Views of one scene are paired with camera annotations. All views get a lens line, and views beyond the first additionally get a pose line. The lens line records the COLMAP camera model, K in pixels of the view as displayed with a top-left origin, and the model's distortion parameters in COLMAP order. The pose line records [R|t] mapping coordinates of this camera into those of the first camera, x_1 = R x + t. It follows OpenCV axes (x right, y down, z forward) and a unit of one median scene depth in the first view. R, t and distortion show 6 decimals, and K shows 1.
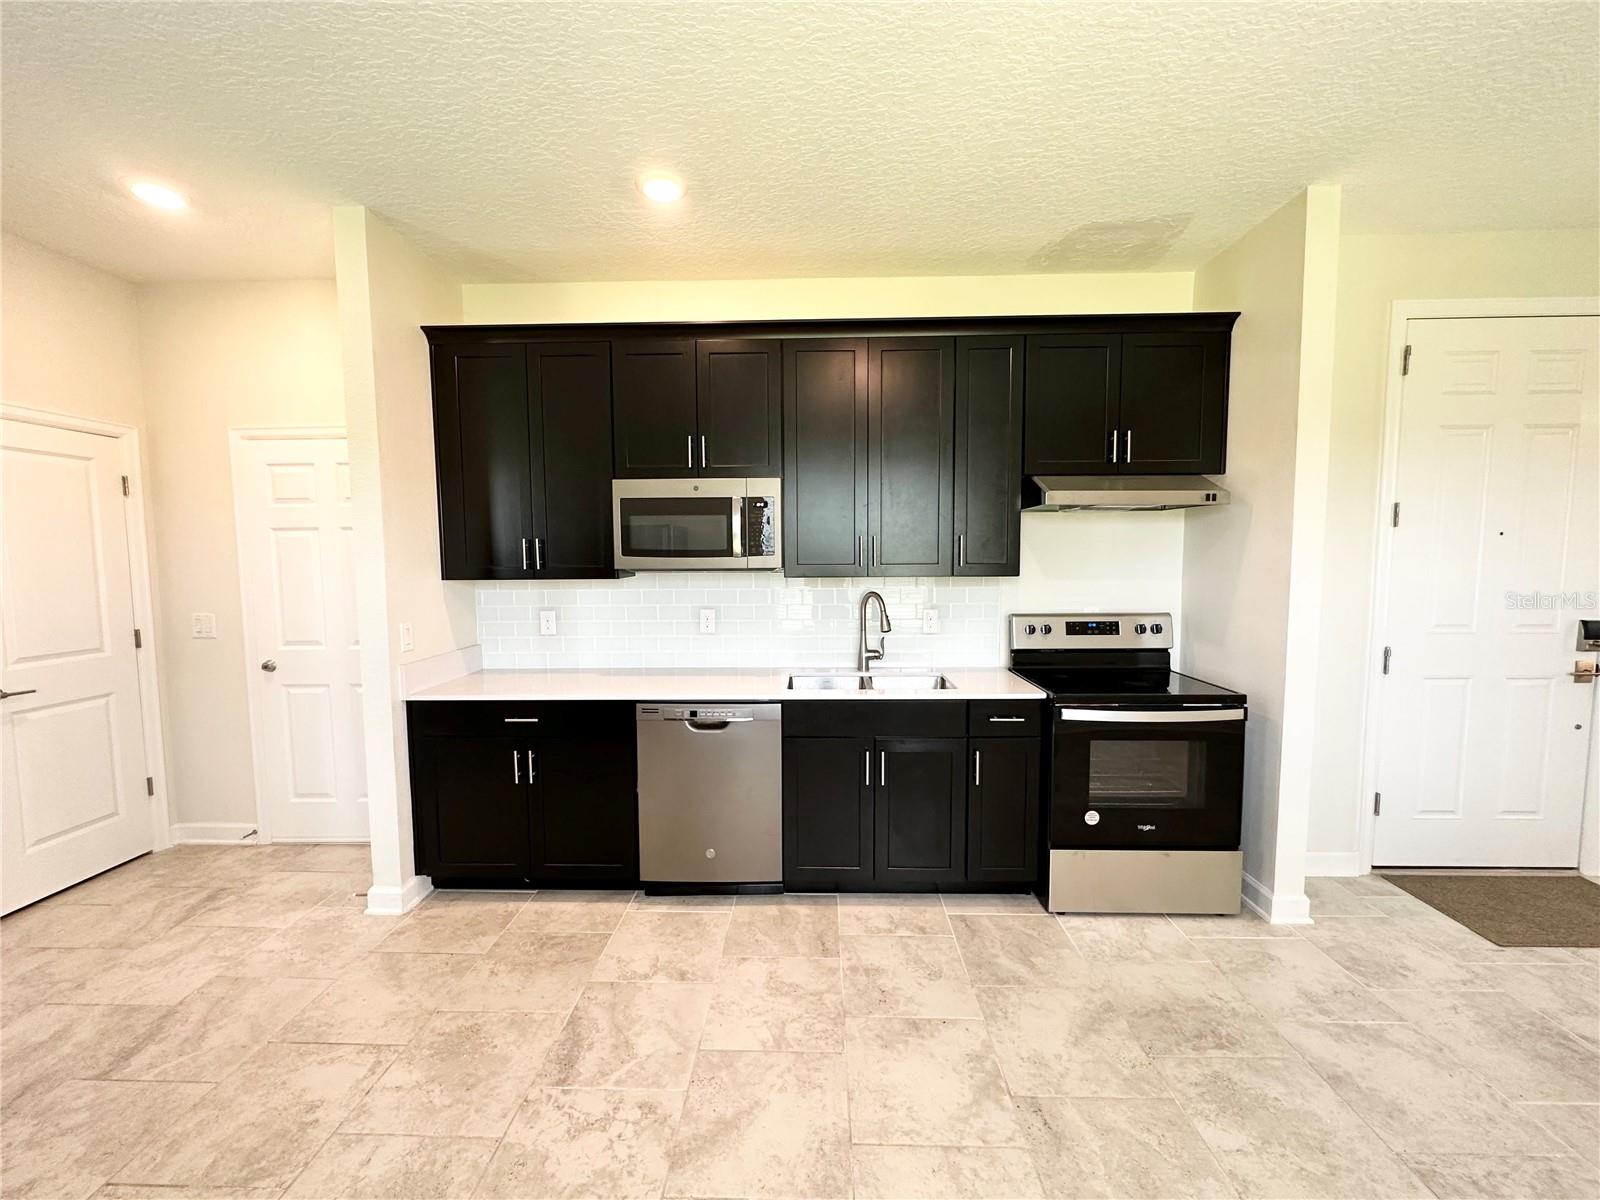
lens RADIAL K [[640.0, 0, 801.3], [0, 640.0, 602.3], [0, 0, 1]] dist [-0.003843, -0.000018]
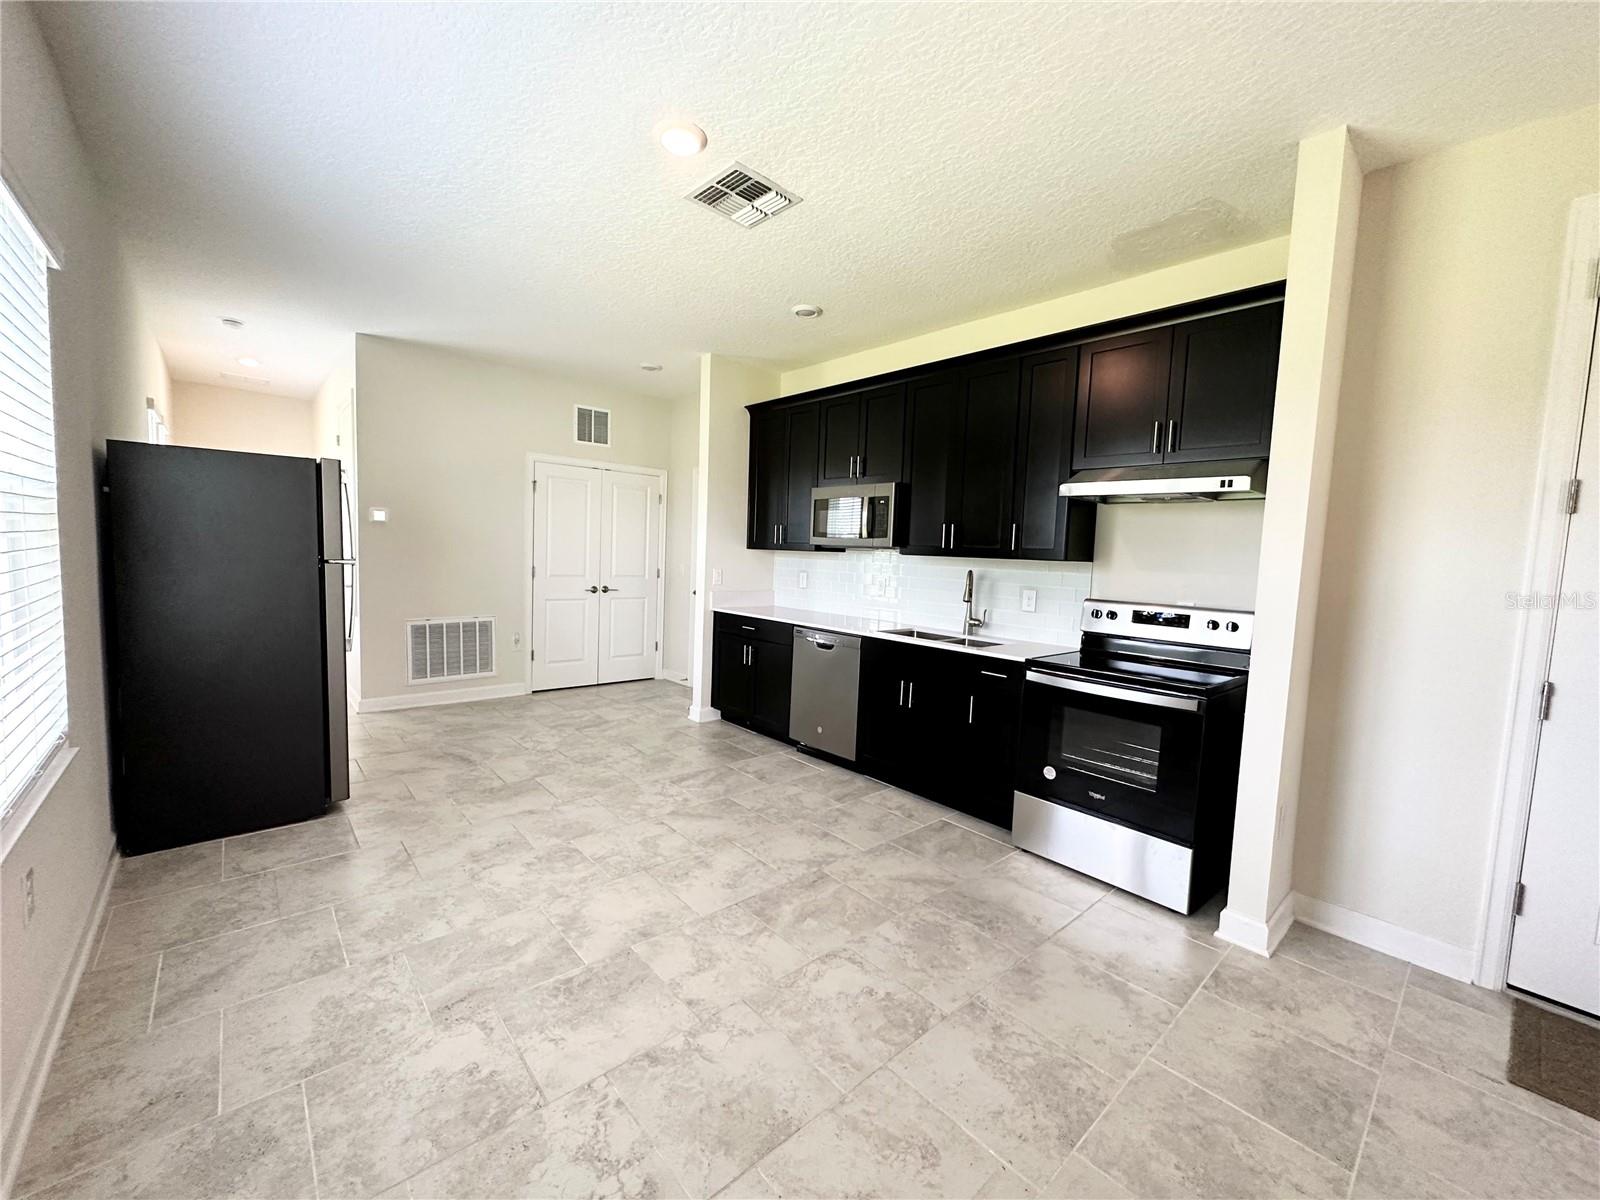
lens RADIAL K [[640.0, 0, 797.3], [0, 640.0, 601.0], [0, 0, 1]] dist [-0.003843, -0.000018]
pose [[0.683313, 0.090723, -0.724467, 0.932012], [-0.097243, 0.994719, 0.032847, 0.041639], [0.723621, 0.048005, 0.688526, -0.113142]]
